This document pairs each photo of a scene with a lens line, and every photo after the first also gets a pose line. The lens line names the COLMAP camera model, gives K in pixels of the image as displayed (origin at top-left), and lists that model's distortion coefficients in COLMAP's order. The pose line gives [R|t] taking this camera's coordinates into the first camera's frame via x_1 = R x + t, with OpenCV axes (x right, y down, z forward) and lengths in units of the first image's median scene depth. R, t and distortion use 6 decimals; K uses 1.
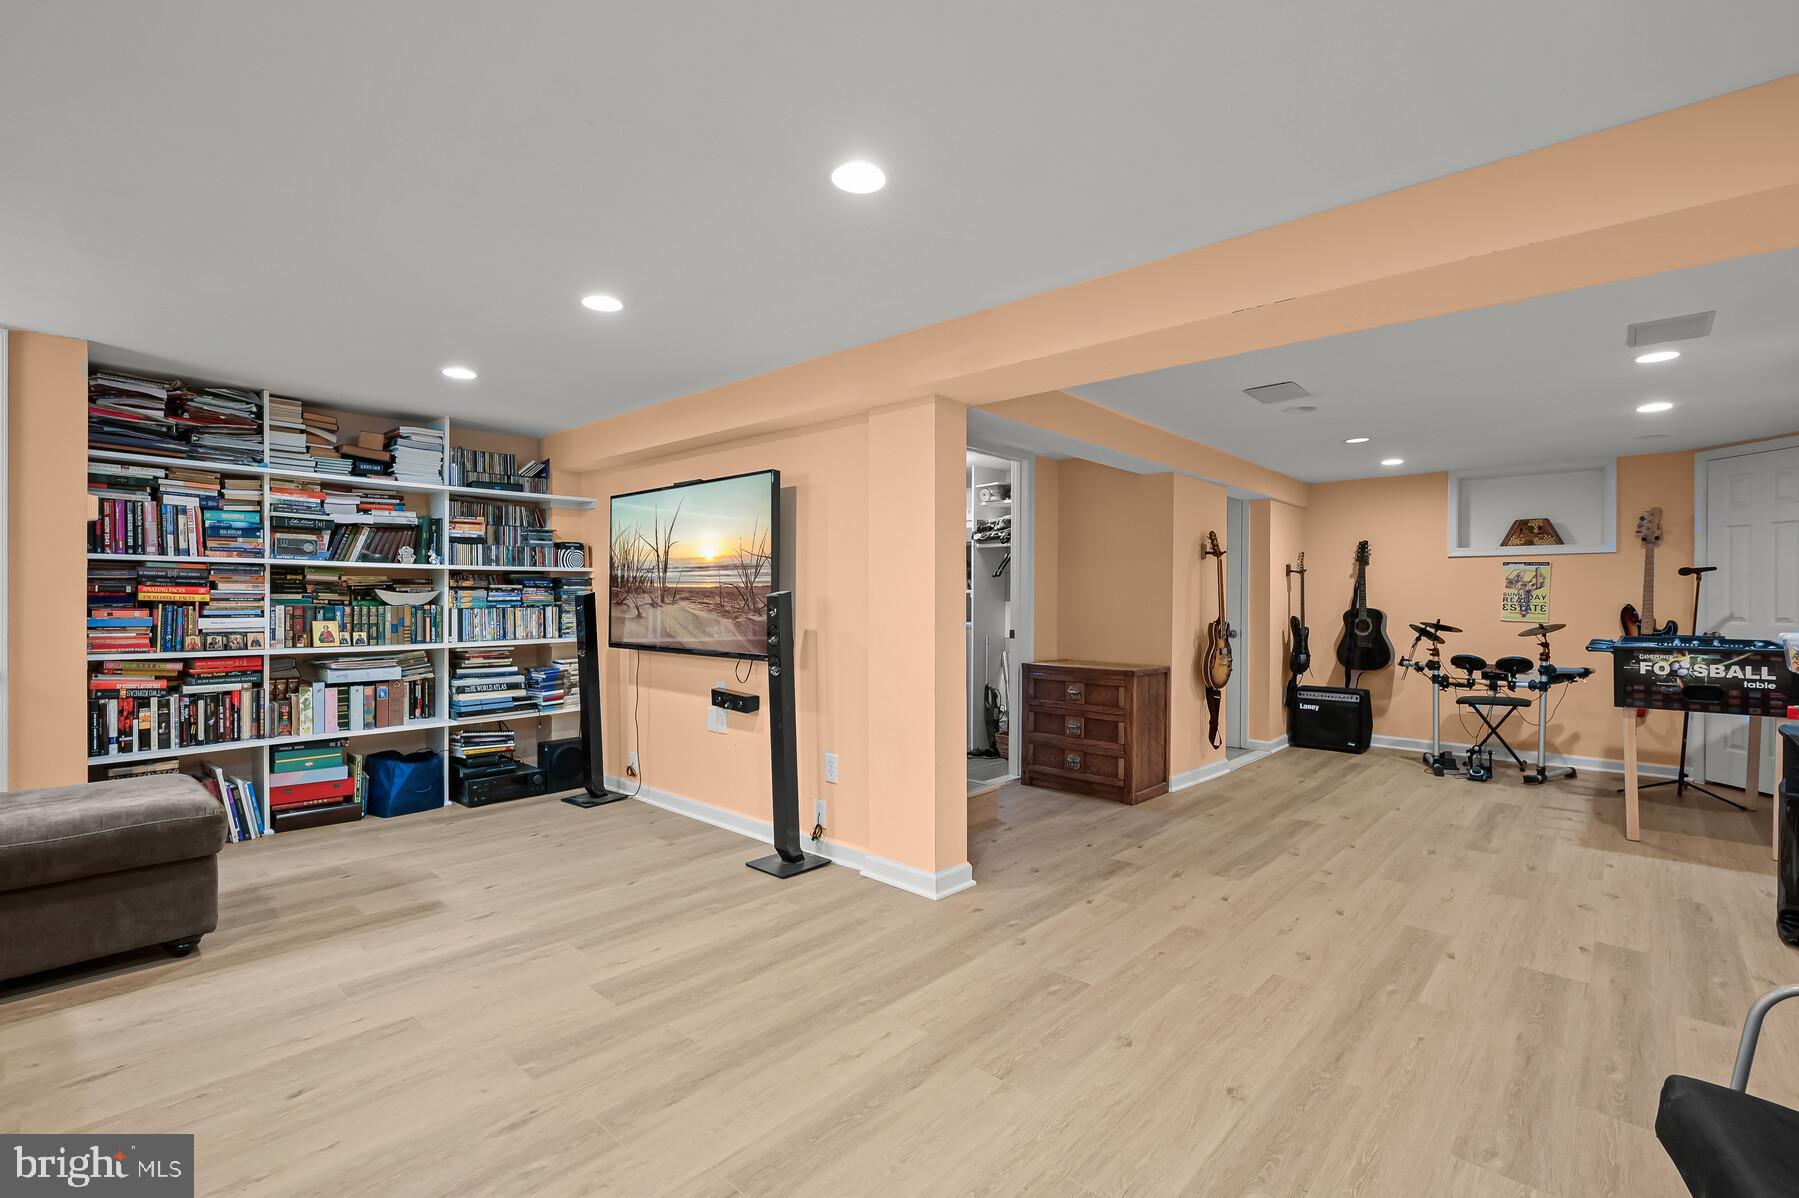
lens RADIAL K [[815.6, 0, 899.5], [0, 815.6, 599.0], [0, 0, 1]] dist [0.000187, 0.000354]
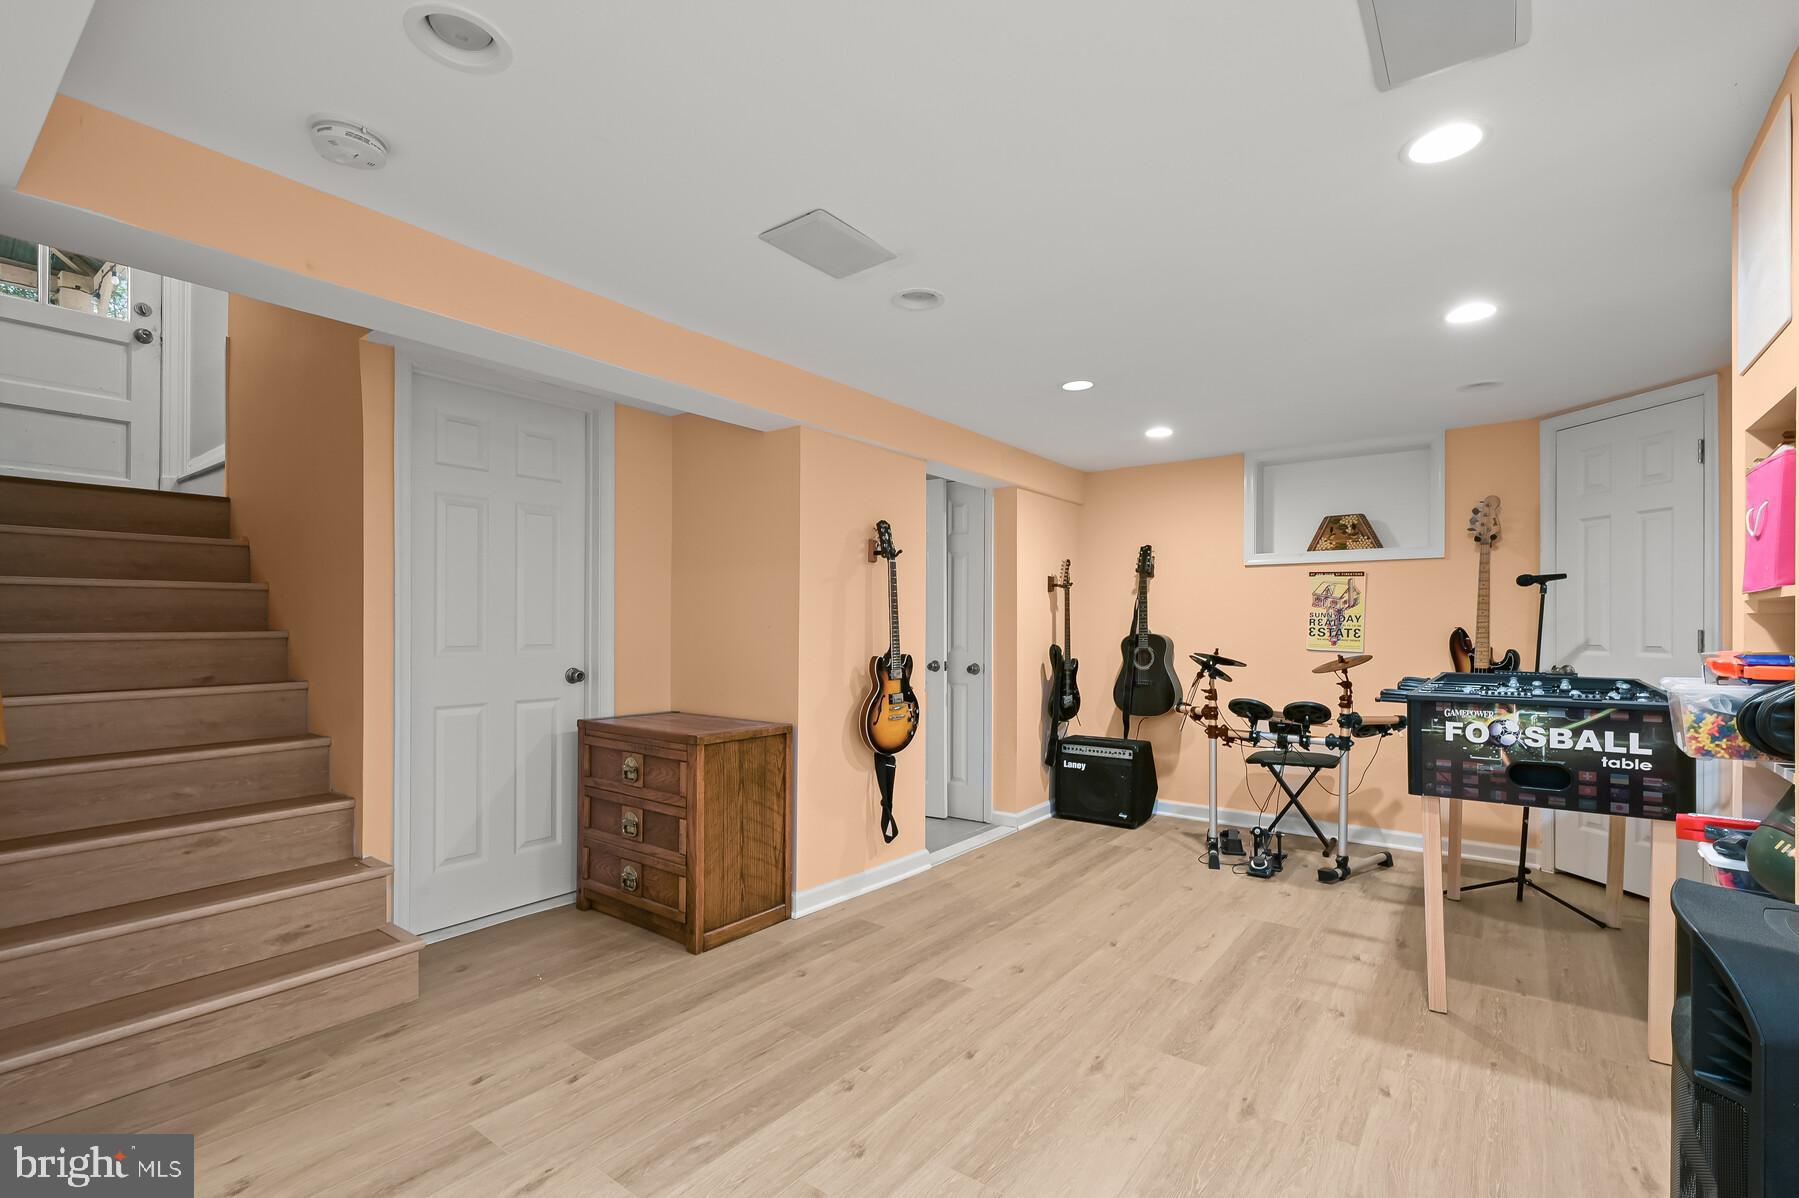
lens RADIAL K [[808.2, 0, 909.0], [0, 808.2, 623.4], [0, 0, 1]] dist [0.000879, 0.000192]
pose [[0.995678, -0.001286, 0.092865, 0.357674], [0.001534, 0.999995, -0.002595, 0.004140], [-0.092861, 0.002726, 0.995675, 0.344556]]
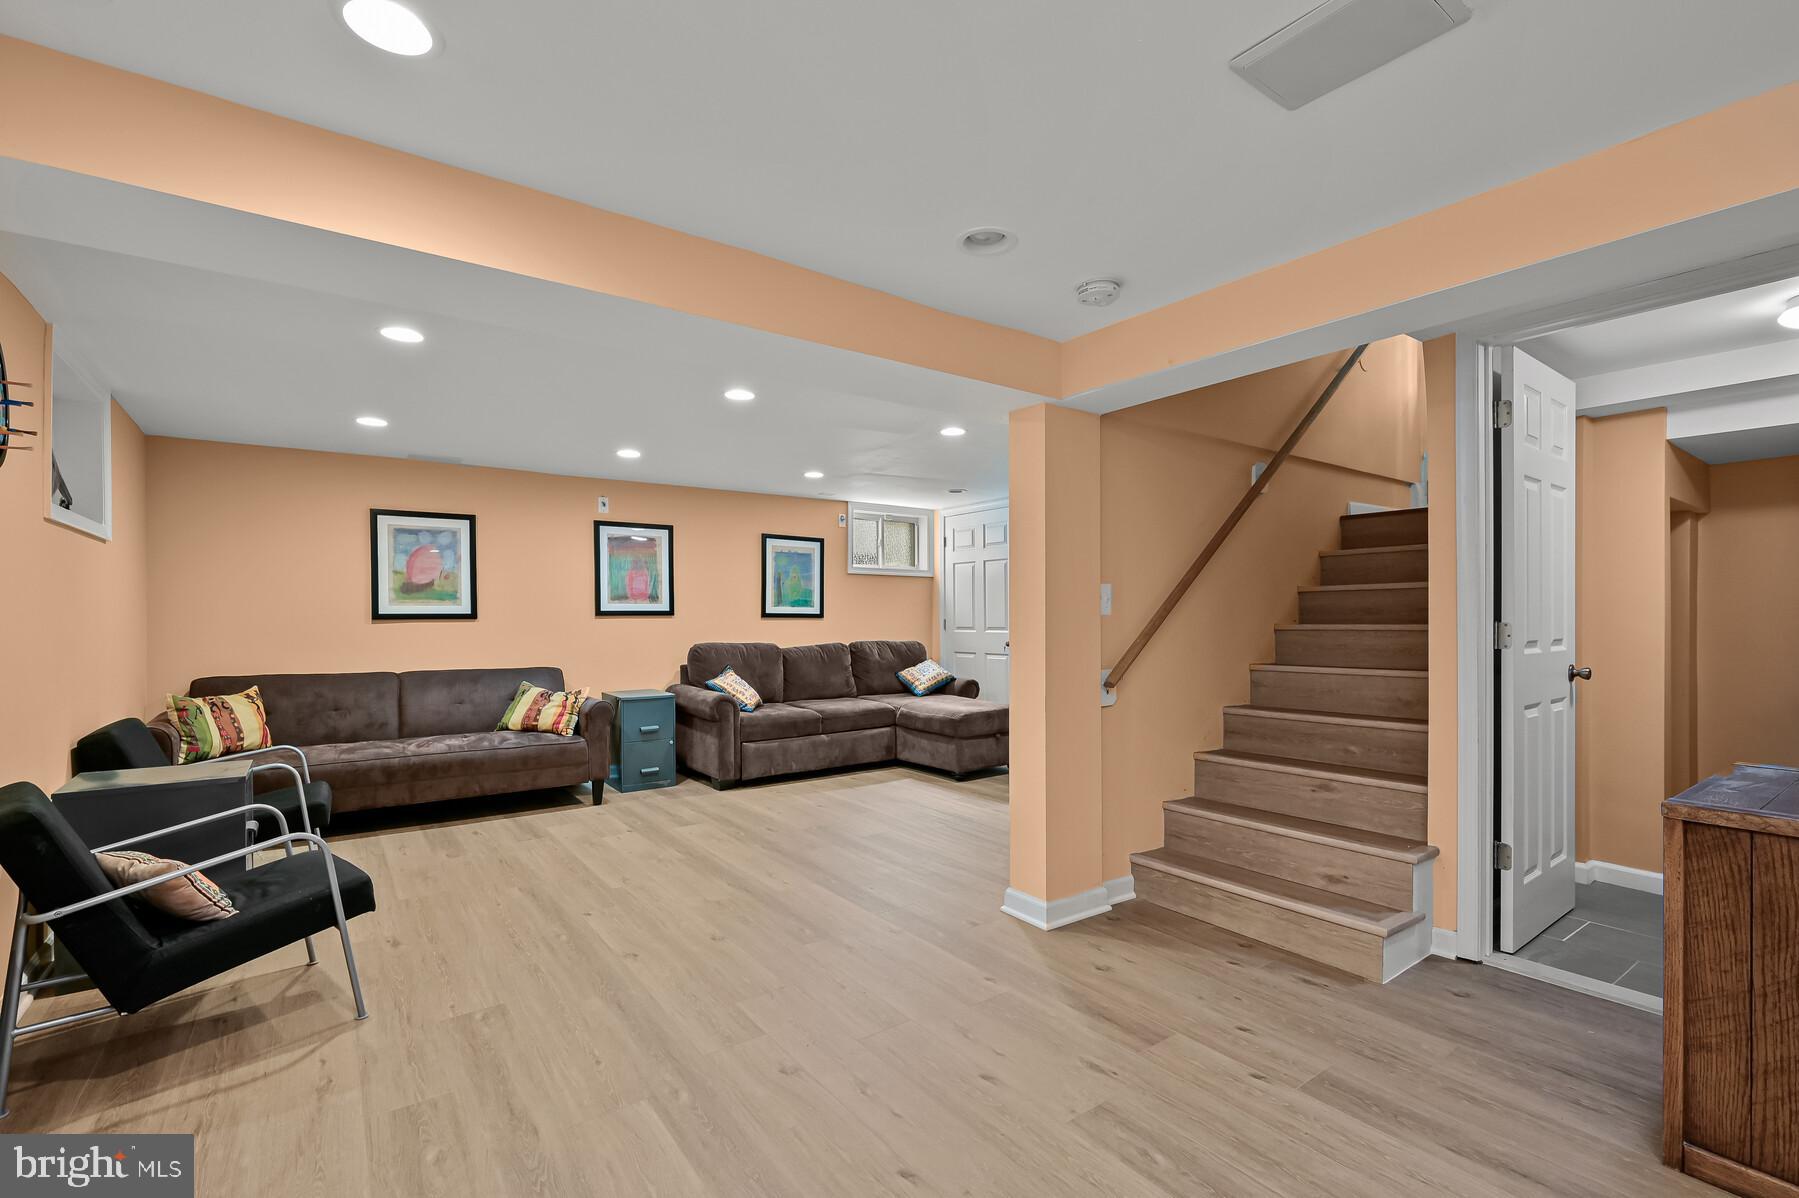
lens RADIAL K [[808.2, 0, 909.0], [0, 808.2, 623.4], [0, 0, 1]] dist [0.000879, 0.000192]
pose [[-0.201146, 0.002554, -0.979558, 0.657482], [0.002053, 0.999996, 0.002186, 0.005175], [0.979559, -0.001571, -0.201150, 0.678522]]
